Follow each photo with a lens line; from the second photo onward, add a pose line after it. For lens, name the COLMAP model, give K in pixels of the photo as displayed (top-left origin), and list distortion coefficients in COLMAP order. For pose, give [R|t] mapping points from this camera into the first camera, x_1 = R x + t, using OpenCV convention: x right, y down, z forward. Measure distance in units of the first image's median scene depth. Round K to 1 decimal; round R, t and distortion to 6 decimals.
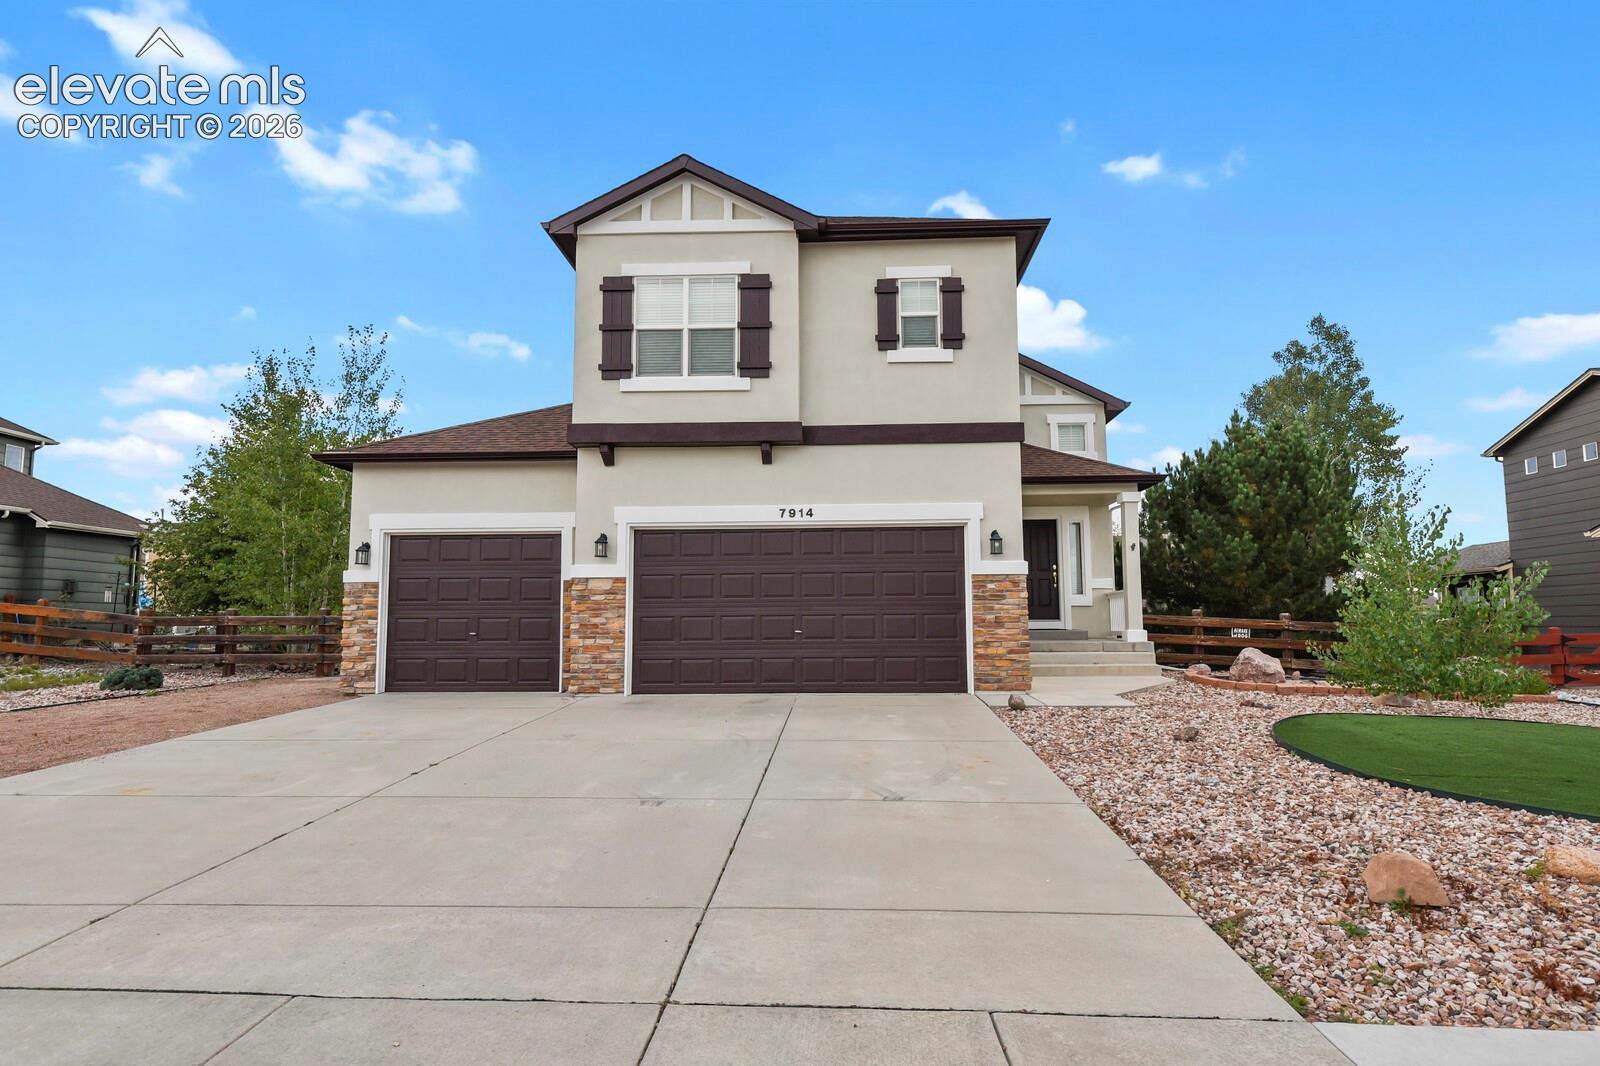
lens RADIAL K [[940.4, 0, 794.5], [0, 940.4, 531.1], [0, 0, 1]] dist [0.015208, -0.000756]
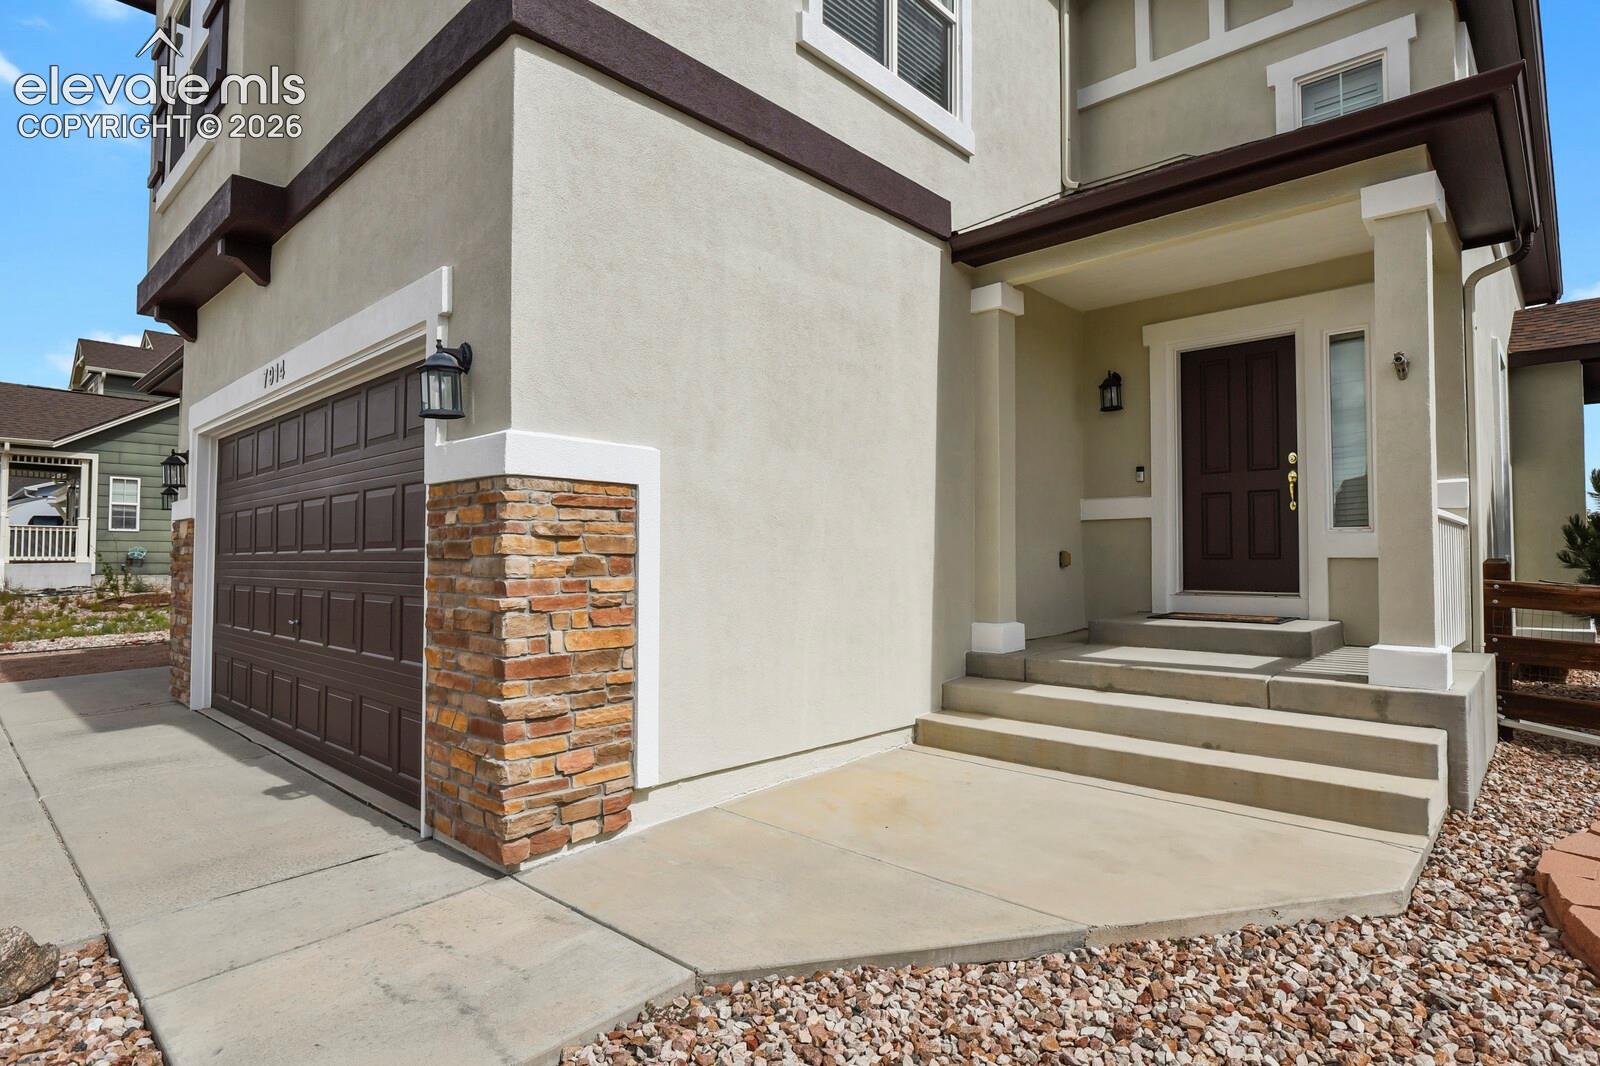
lens RADIAL K [[834.3, 0, 802.4], [0, 834.3, 530.9], [0, 0, 1]] dist [-0.004649, -0.001796]
pose [[0.764933, -0.015564, -0.643922, 0.468504], [0.059636, 0.997125, 0.046742, 0.054782], [0.641344, -0.074156, 0.763662, 0.830391]]
